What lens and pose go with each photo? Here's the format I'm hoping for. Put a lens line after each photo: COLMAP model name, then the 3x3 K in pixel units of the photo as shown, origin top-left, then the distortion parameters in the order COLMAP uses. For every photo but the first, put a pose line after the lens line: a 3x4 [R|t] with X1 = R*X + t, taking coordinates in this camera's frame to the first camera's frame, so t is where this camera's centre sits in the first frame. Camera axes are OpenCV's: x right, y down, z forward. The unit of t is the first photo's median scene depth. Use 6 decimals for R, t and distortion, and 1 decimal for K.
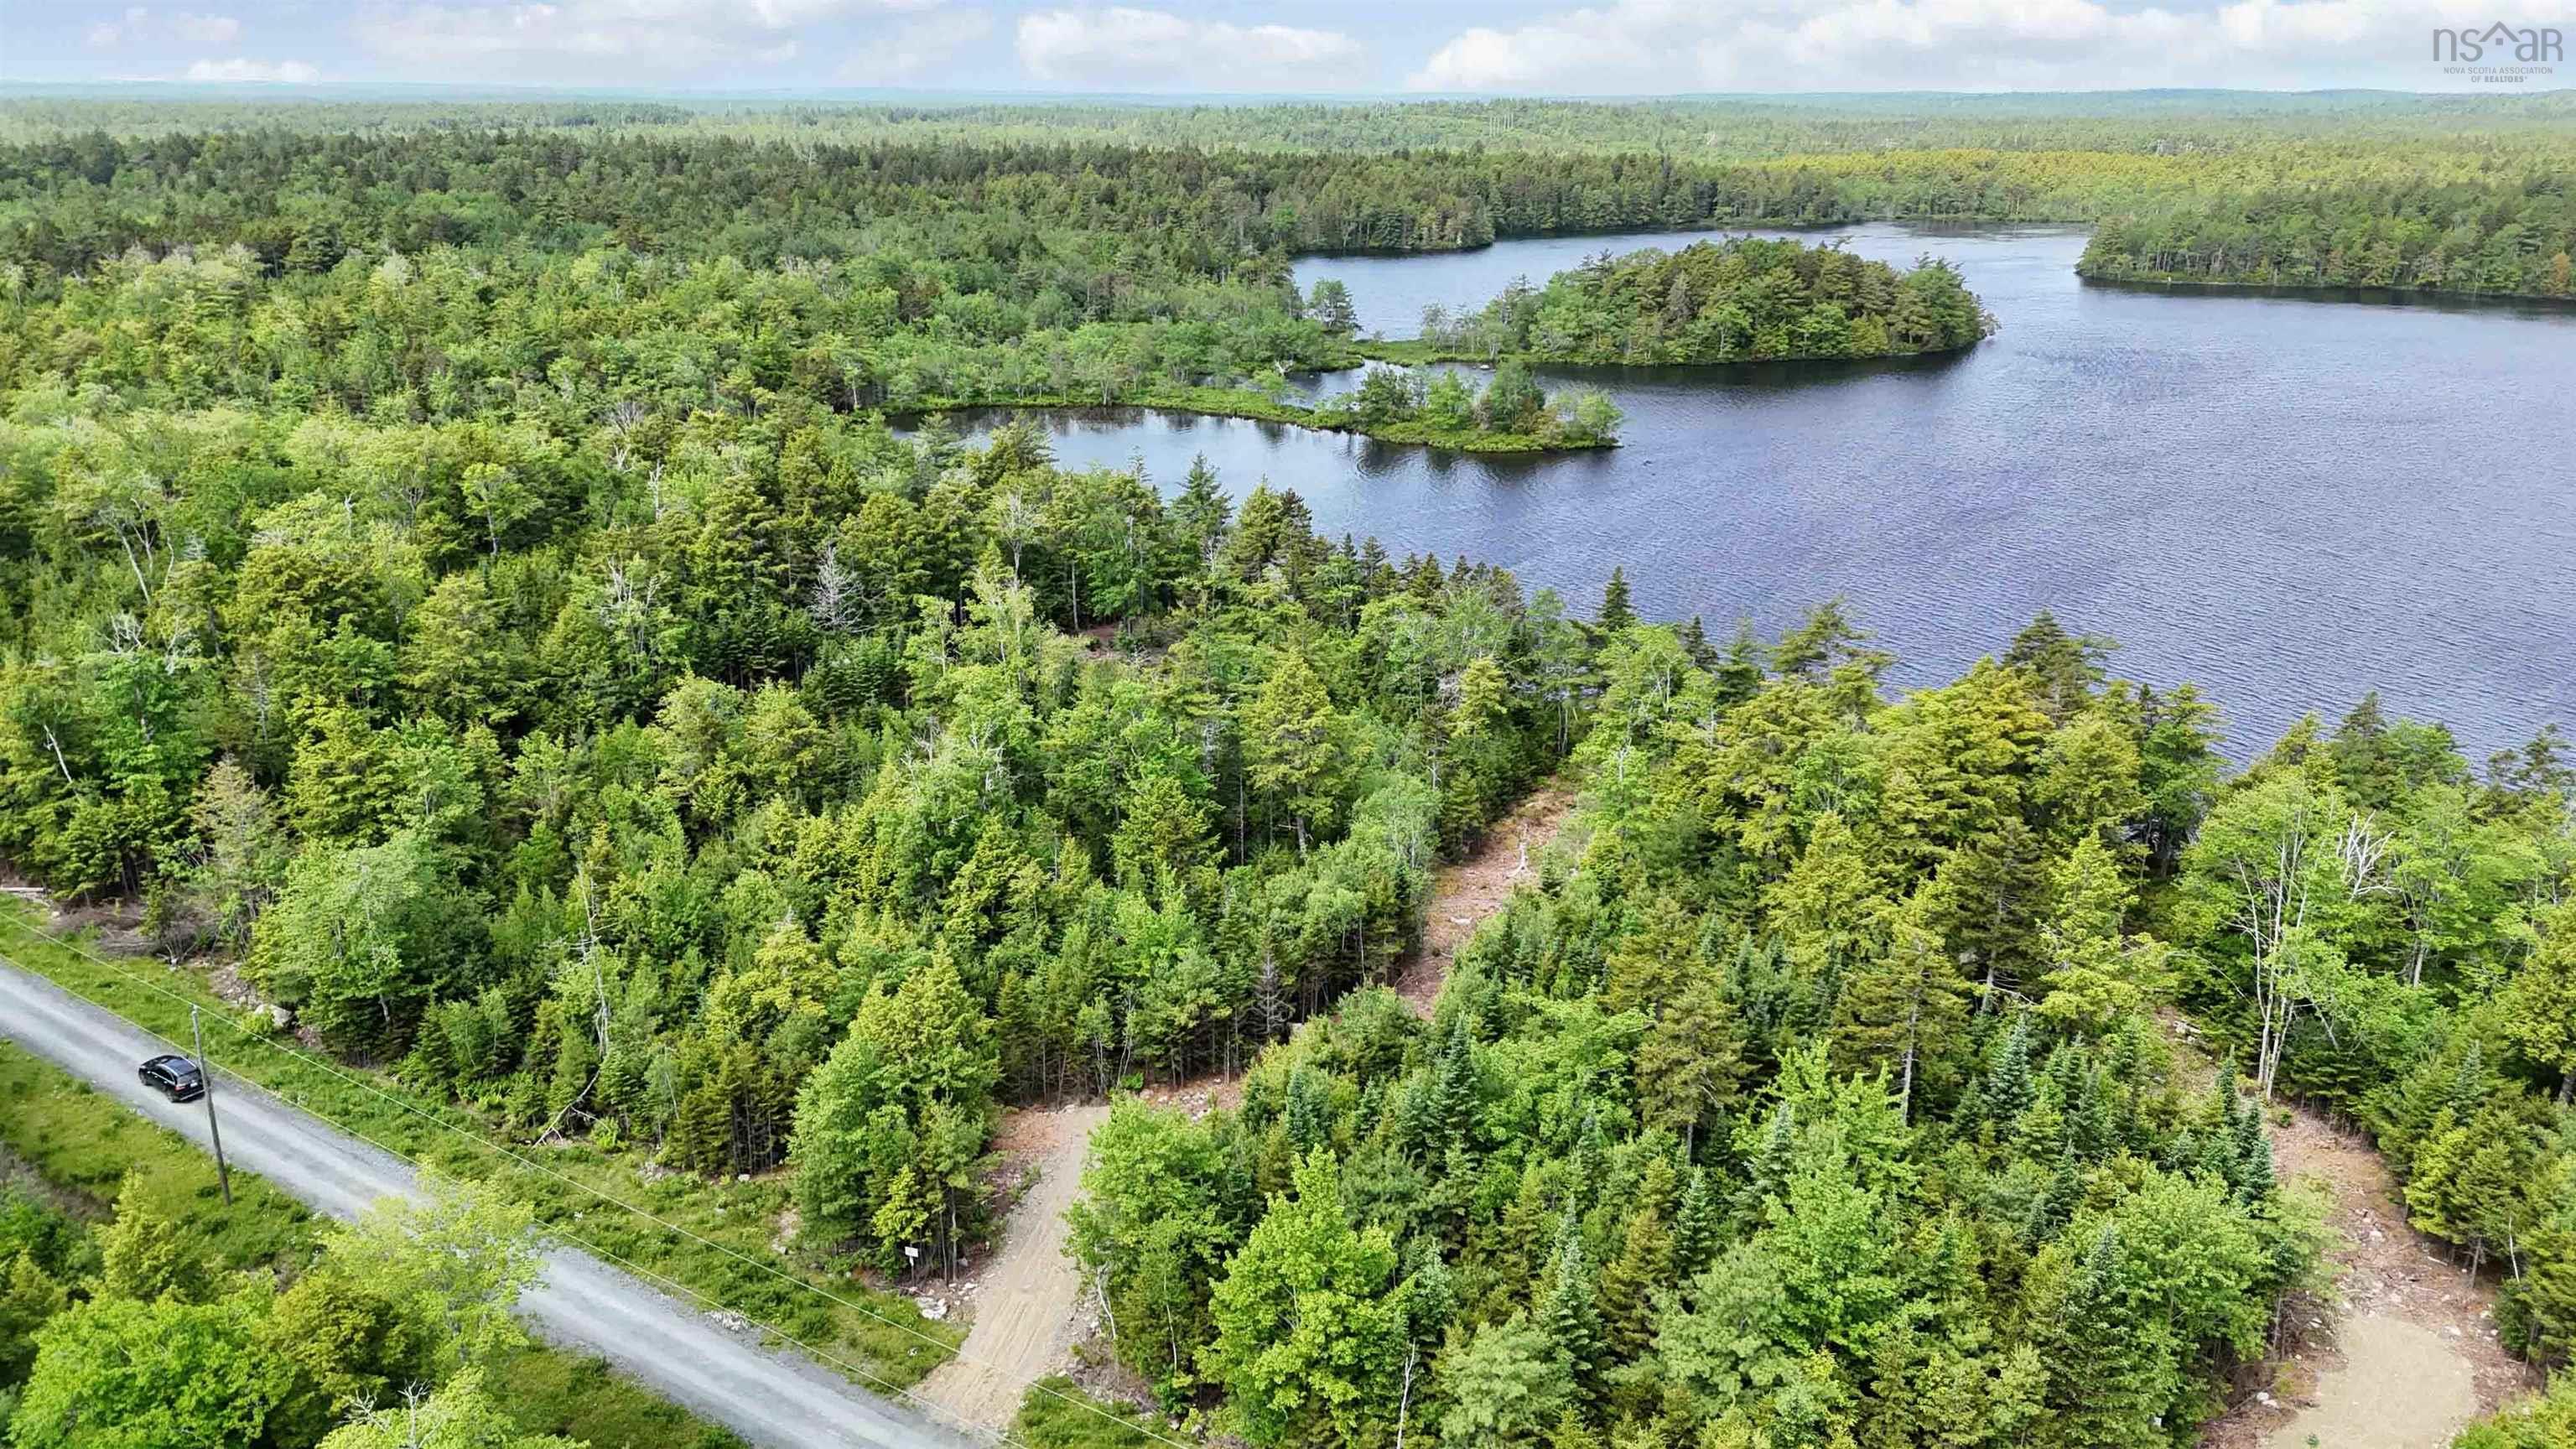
lens RADIAL K [[1883.7, 0, 1288.0], [0, 1883.7, 724.5], [0, 0, 1]] dist [0.080809, -0.081692]
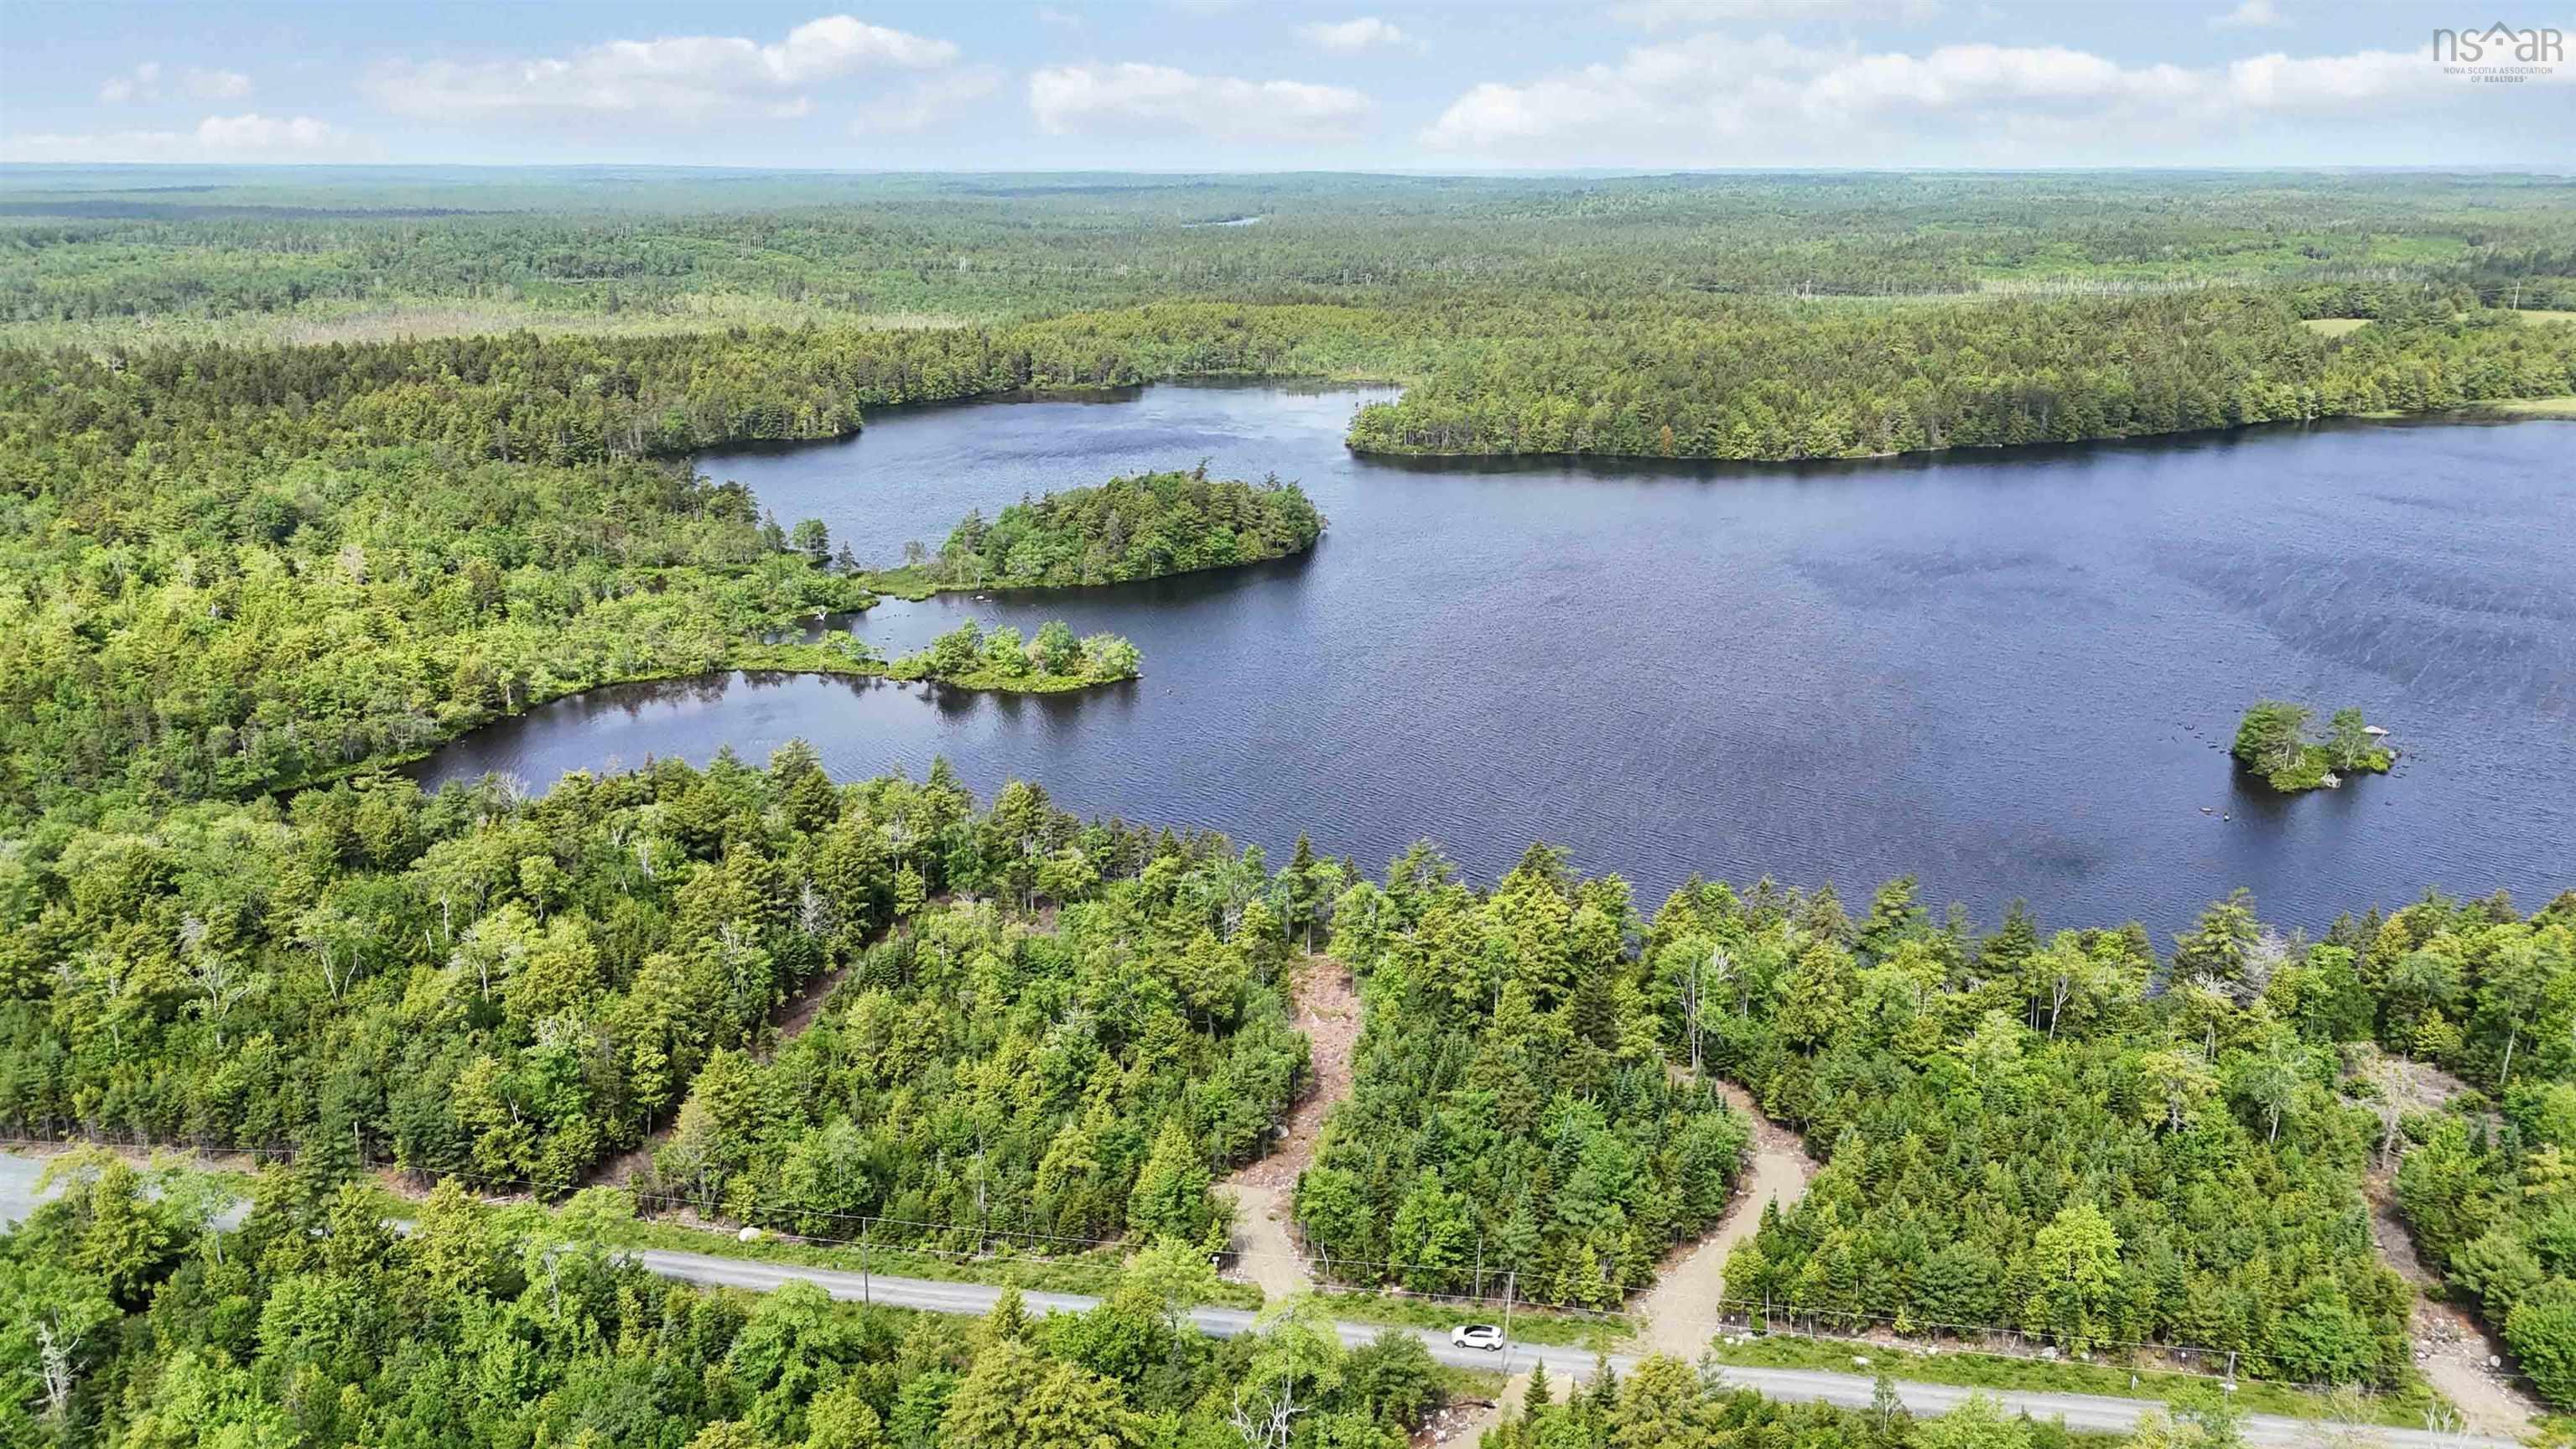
lens RADIAL K [[1900.0, 0, 1288.0], [0, 1900.0, 724.5], [0, 0, 1]] dist [0.078635, -0.074567]
pose [[0.919784, -0.113319, 0.375708, -0.202554], [0.126336, 0.991936, -0.010106, -0.070090], [-0.371533, 0.056761, 0.926683, -0.257916]]
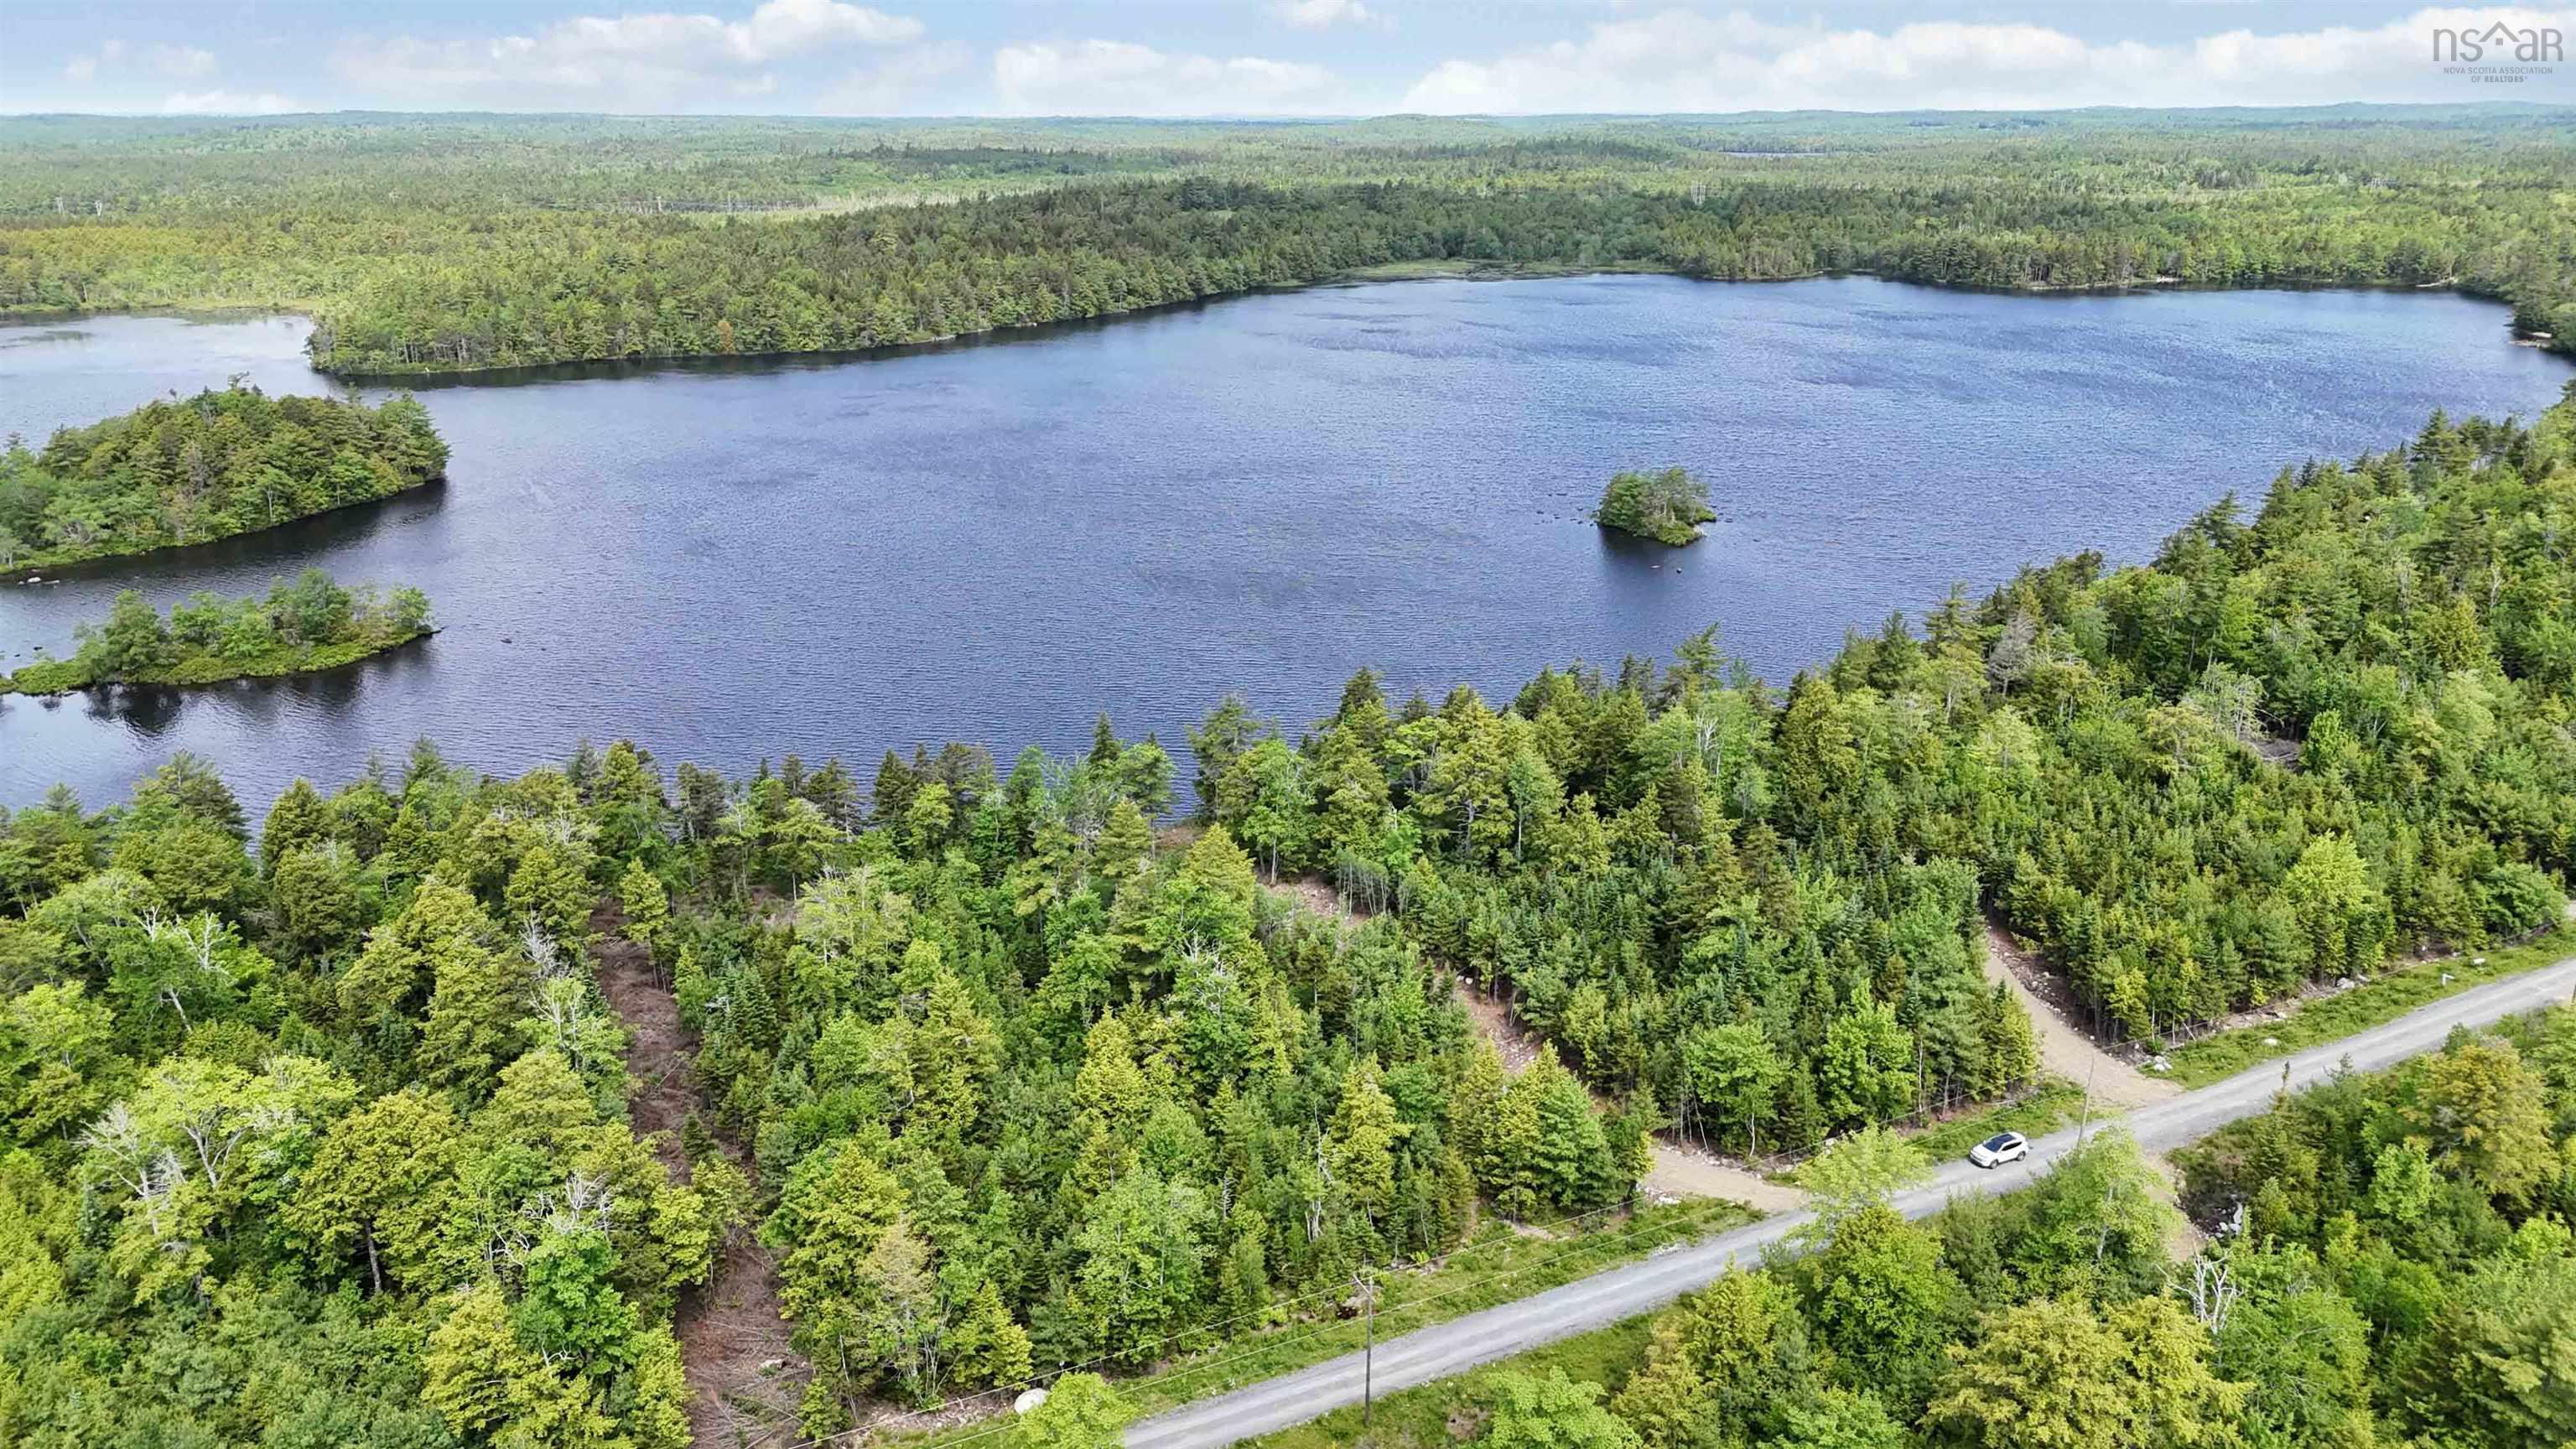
lens RADIAL K [[1860.7, 0, 1312.4], [0, 1860.7, 718.8], [0, 0, 1]] dist [0.090185, -0.091541]
pose [[0.485835, -0.272696, 0.830423, -0.367751], [0.277779, 0.949000, 0.149121, -0.101626], [-0.828736, 0.158226, 0.536807, 0.064398]]
